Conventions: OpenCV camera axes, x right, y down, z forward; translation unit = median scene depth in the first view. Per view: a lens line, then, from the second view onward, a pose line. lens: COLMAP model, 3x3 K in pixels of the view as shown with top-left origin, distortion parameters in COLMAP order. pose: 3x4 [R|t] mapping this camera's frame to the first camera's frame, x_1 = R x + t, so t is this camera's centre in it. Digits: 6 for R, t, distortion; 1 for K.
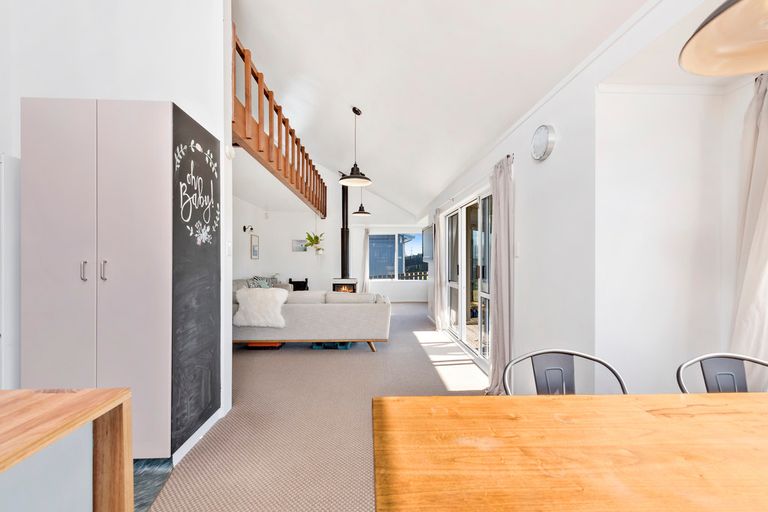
lens RADIAL K [[312.8, 0, 384.0], [0, 312.8, 256.0], [0, 0, 1]] dist [0.000753, 0.000027]
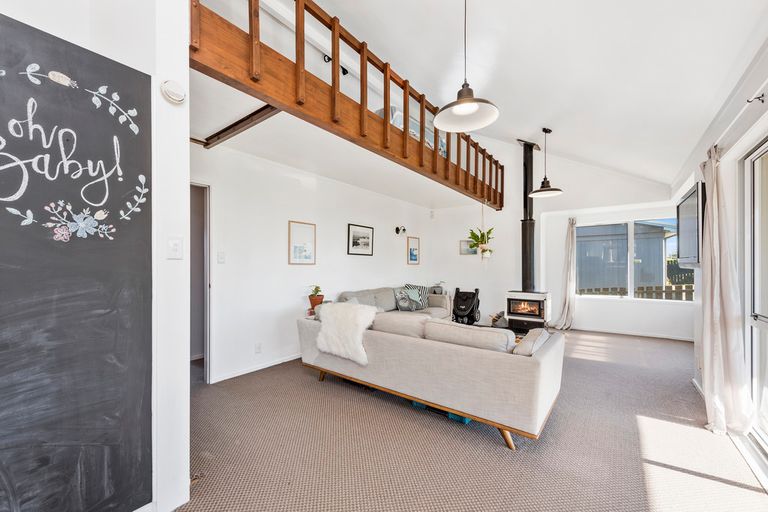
lens RADIAL K [[306.5, 0, 376.1], [0, 306.5, 266.3], [0, 0, 1]] dist [0.000385, -0.000071]
pose [[0.753031, -0.001146, -0.657984, 0.075097], [0.011489, 0.999869, 0.011407, 0.004010], [0.657884, -0.016150, 0.752946, 0.284827]]
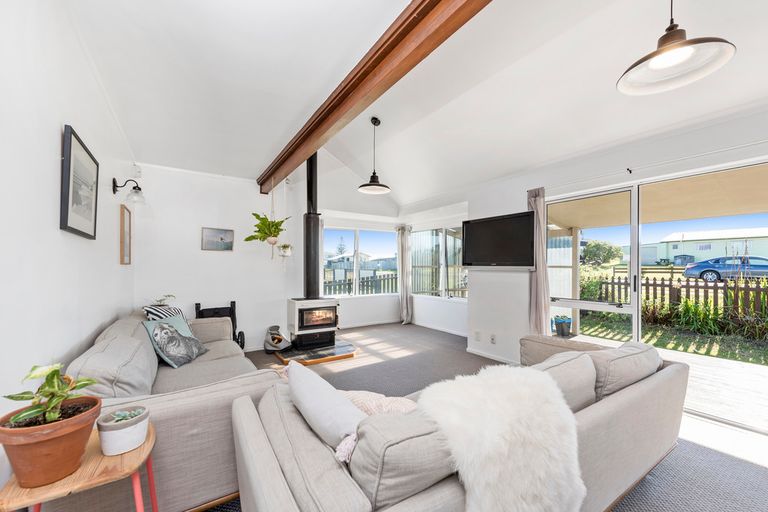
lens RADIAL K [[306.5, 0, 376.1], [0, 306.5, 266.3], [0, 0, 1]] dist [0.000385, -0.000071]
pose [[0.865926, -0.004370, 0.500153, -0.331871], [-0.002743, 0.999905, 0.013485, 0.003724], [-0.500165, -0.013049, 0.865832, 0.468550]]
